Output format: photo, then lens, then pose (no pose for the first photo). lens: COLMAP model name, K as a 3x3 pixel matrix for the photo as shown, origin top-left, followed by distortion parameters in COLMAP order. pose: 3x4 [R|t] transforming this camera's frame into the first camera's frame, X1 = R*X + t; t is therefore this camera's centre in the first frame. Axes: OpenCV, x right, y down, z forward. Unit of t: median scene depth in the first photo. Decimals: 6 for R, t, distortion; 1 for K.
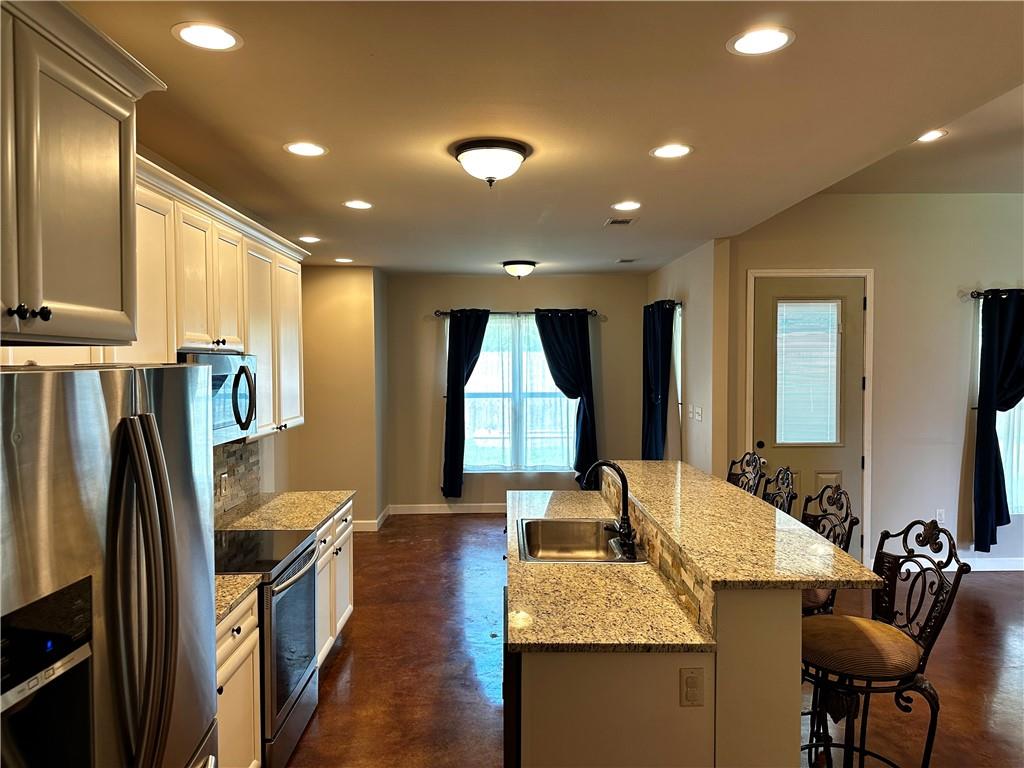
lens RADIAL K [[696.8, 0, 512.0], [0, 696.8, 384.0], [0, 0, 1]] dist [-0.001601, -0.001327]
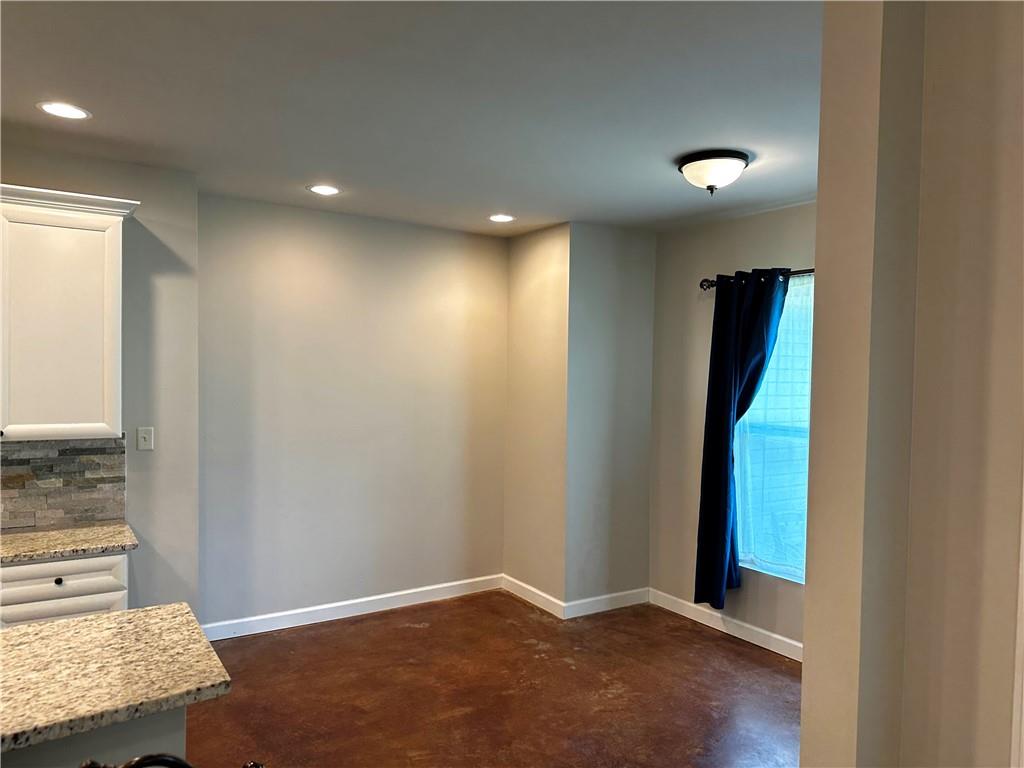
lens RADIAL K [[714.3, 0, 512.0], [0, 714.3, 384.0], [0, 0, 1]] dist [0.123419, -0.002365]
pose [[0.545119, 0.026093, -0.837953, 0.438763], [-0.045236, 0.998975, 0.001680, -0.014223], [0.837138, 0.036990, 0.545740, 0.729561]]
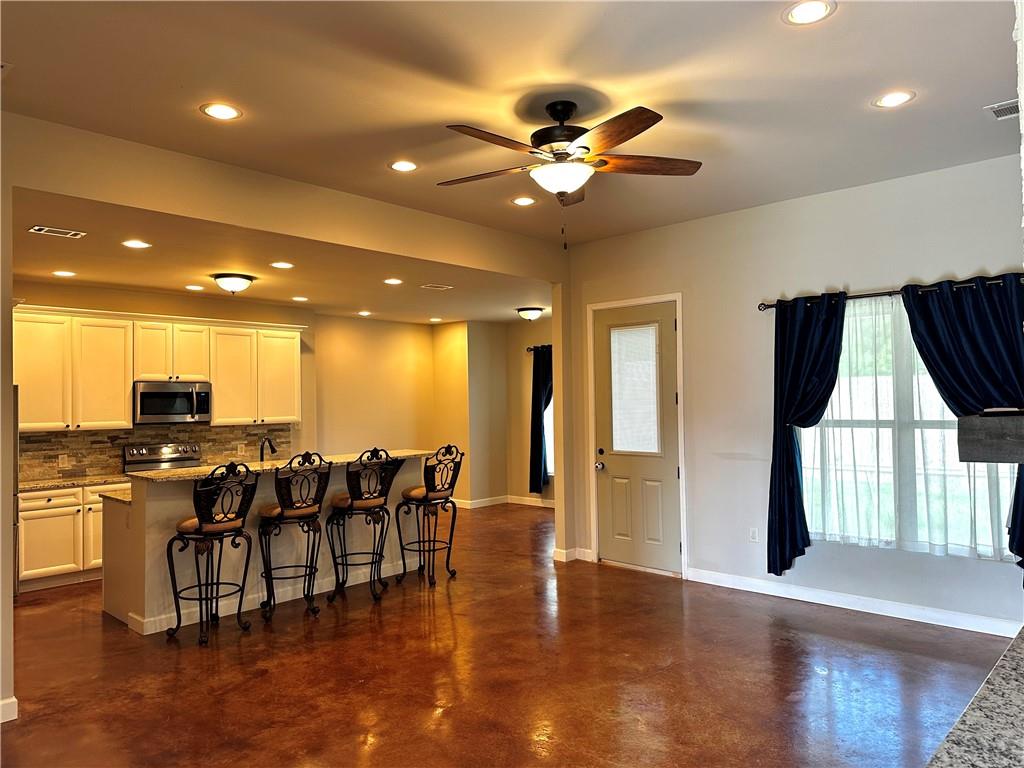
lens RADIAL K [[714.3, 0, 512.0], [0, 714.3, 384.0], [0, 0, 1]] dist [0.123419, -0.002365]
pose [[0.728394, -0.021105, -0.684833, 1.074004], [-0.007892, 0.999201, -0.039187, 0.021883], [0.685113, 0.033949, 0.727645, 0.014285]]
